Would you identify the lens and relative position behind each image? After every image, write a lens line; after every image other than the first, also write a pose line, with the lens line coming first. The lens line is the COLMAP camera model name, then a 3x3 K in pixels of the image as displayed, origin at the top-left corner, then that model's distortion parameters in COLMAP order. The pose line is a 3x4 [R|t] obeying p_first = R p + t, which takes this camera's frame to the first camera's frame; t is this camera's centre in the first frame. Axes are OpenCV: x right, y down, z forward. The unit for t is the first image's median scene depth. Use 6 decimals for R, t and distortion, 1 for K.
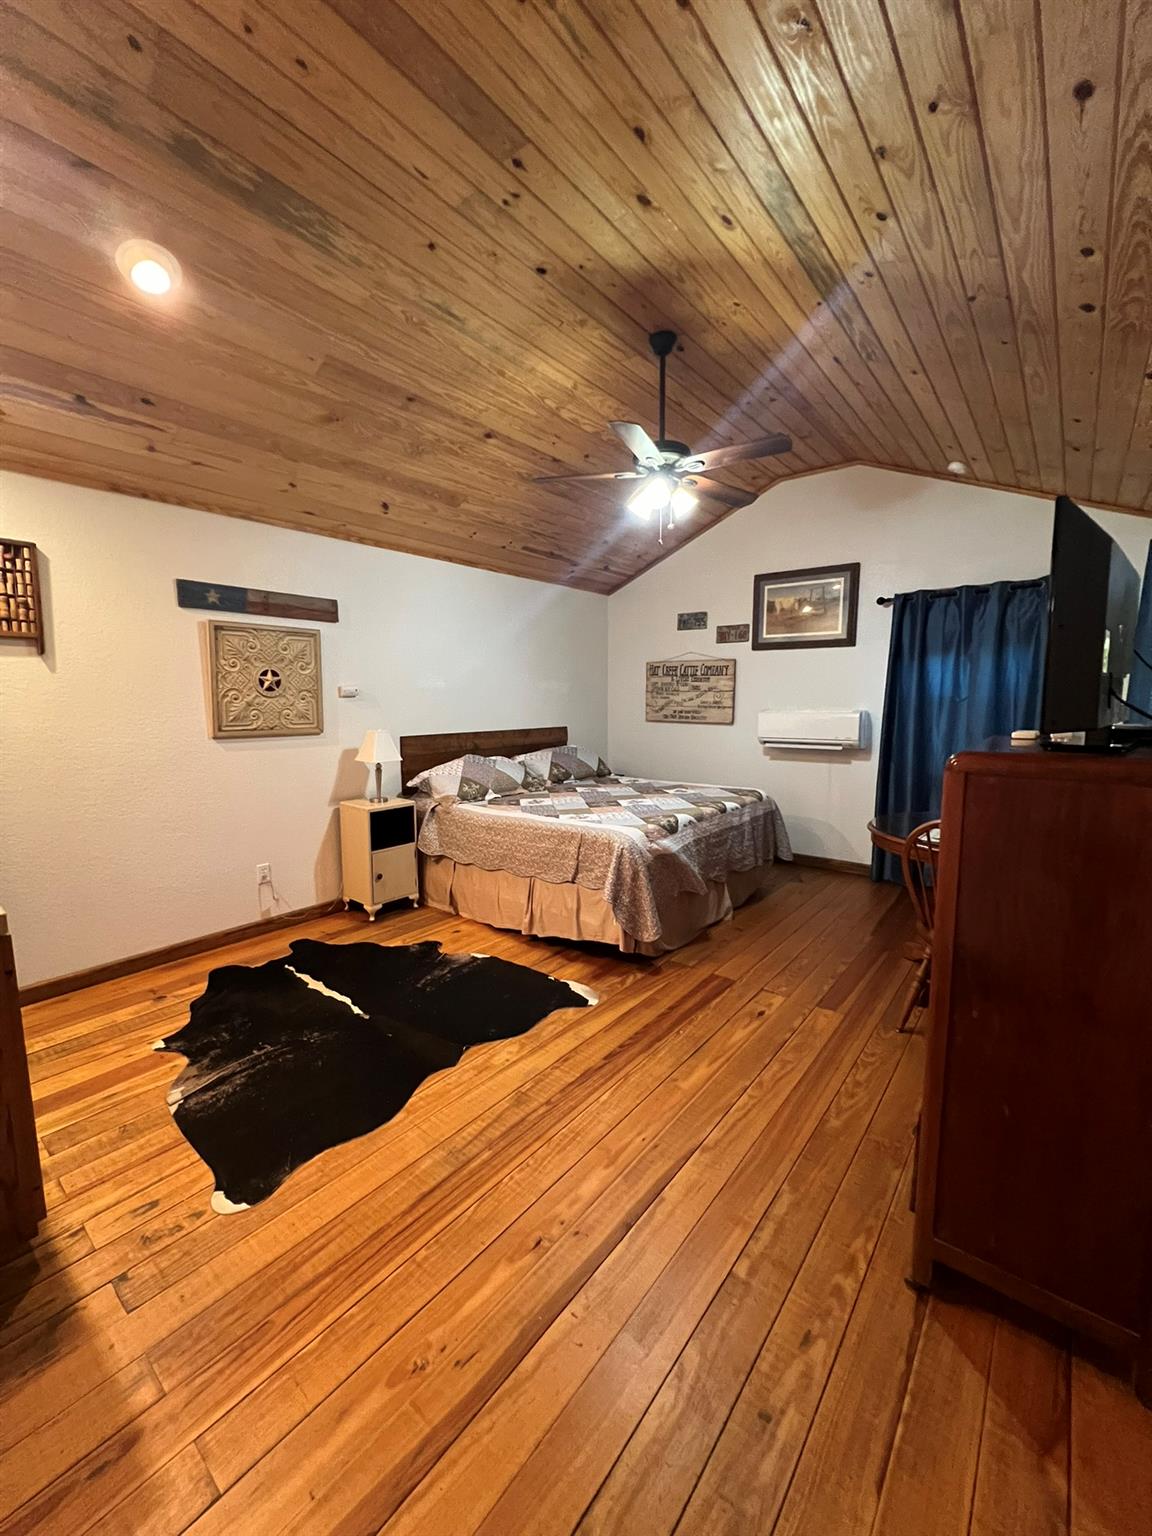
lens RADIAL K [[607.0, 0, 581.7], [0, 607.0, 764.5], [0, 0, 1]] dist [-0.001496, 0.000554]
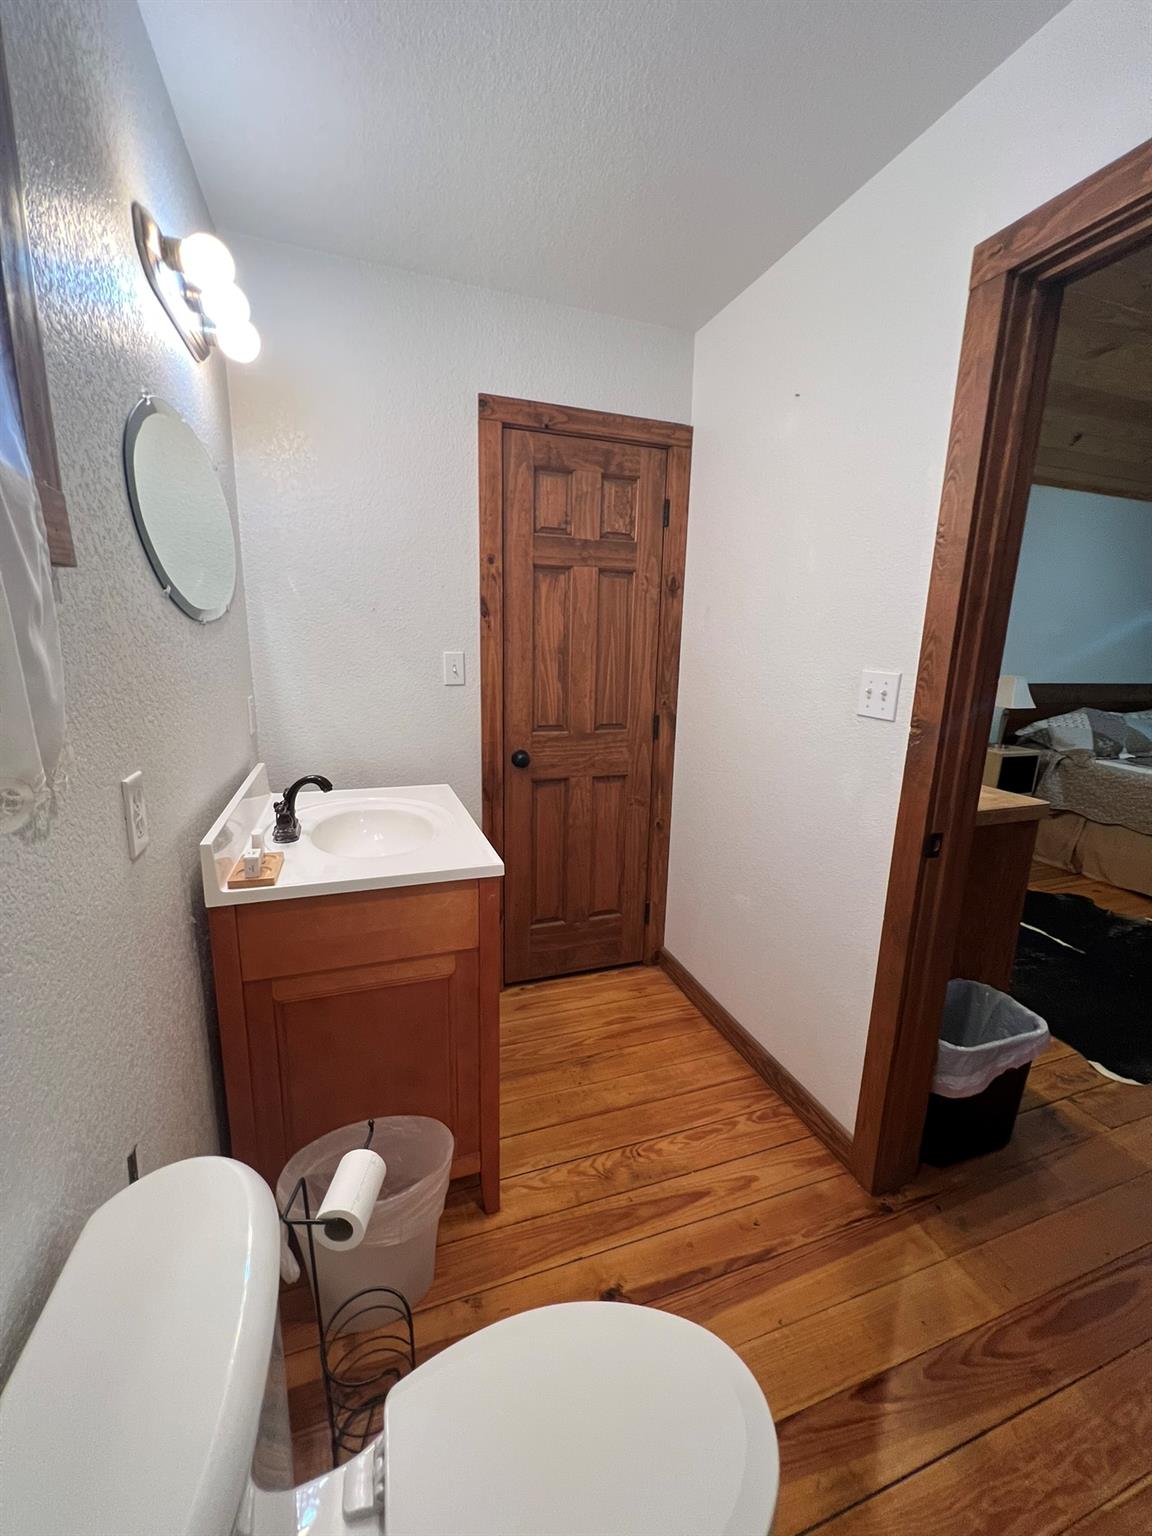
lens RADIAL K [[607.0, 0, 580.5], [0, 607.0, 766.5], [0, 0, 1]] dist [-0.001496, 0.000554]
pose [[0.849666, 0.136990, -0.509217, -0.454022], [-0.088929, 0.989060, 0.117693, 0.040414], [0.519769, -0.054715, 0.852553, -0.245177]]
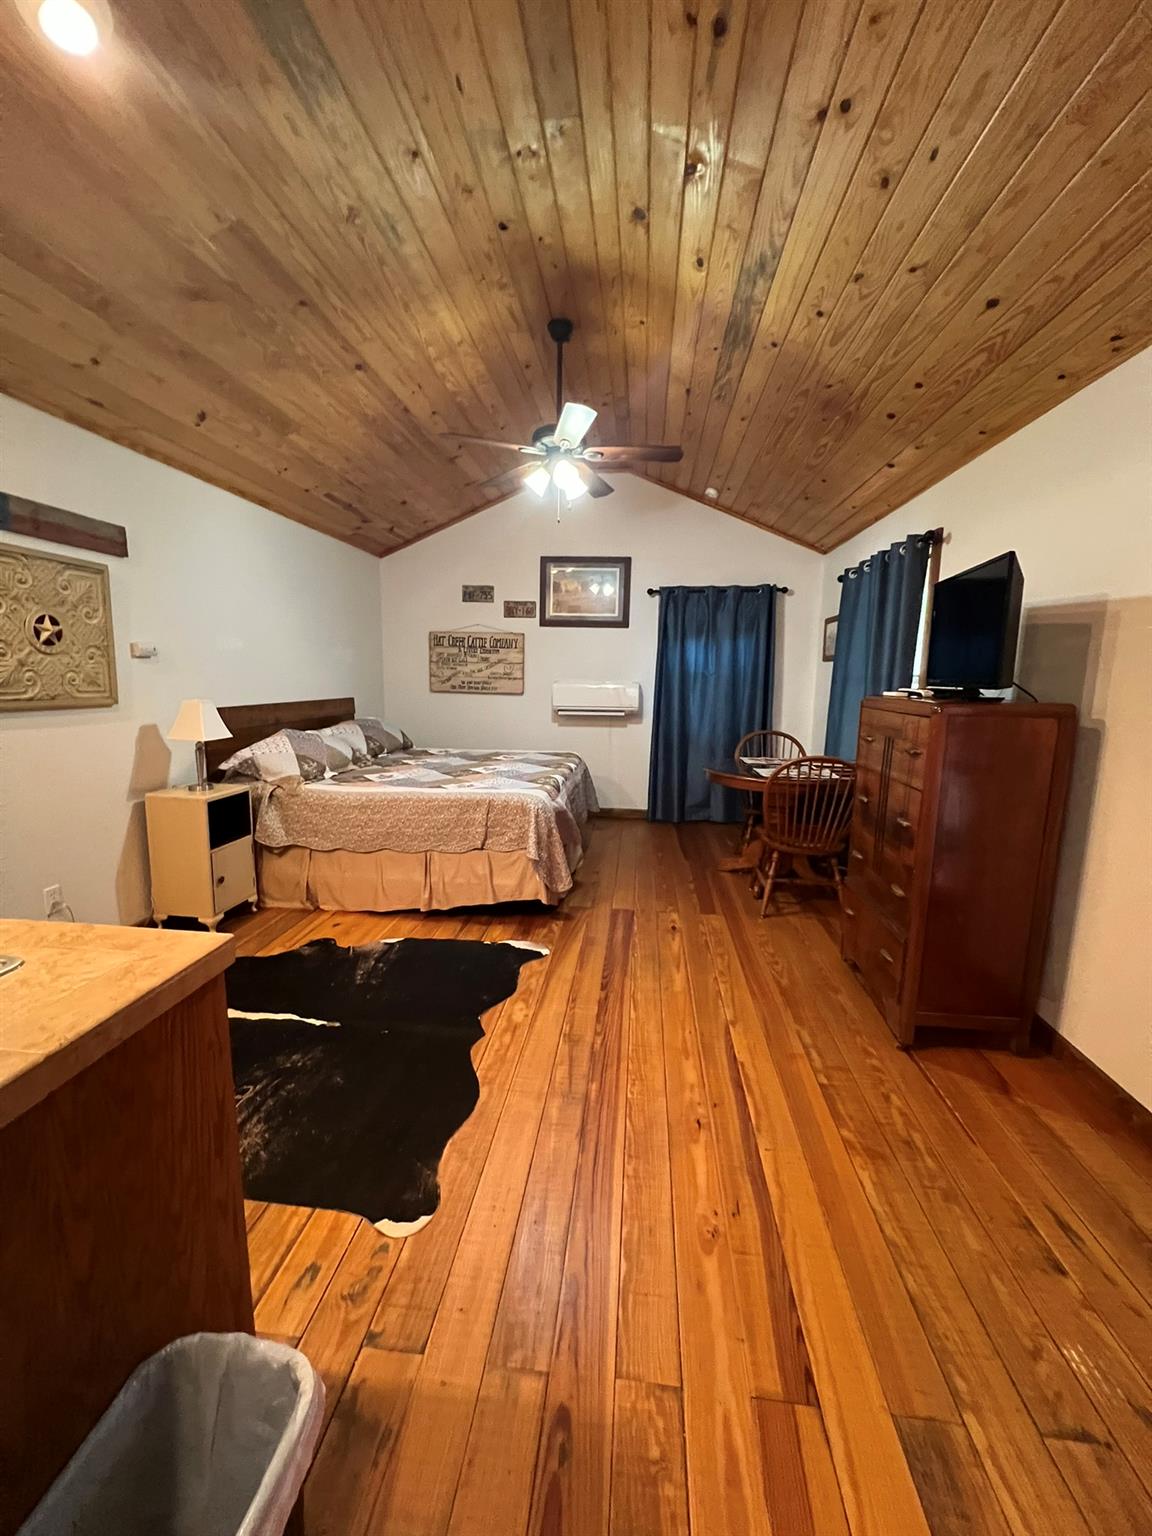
lens RADIAL K [[607.0, 0, 573.7], [0, 607.0, 763.9], [0, 0, 1]] dist [-0.001496, 0.000554]
pose [[0.842704, -0.062714, 0.534711, -0.386922], [0.041272, 0.997795, 0.051982, 0.006534], [-0.536792, -0.021737, 0.843434, 0.063569]]
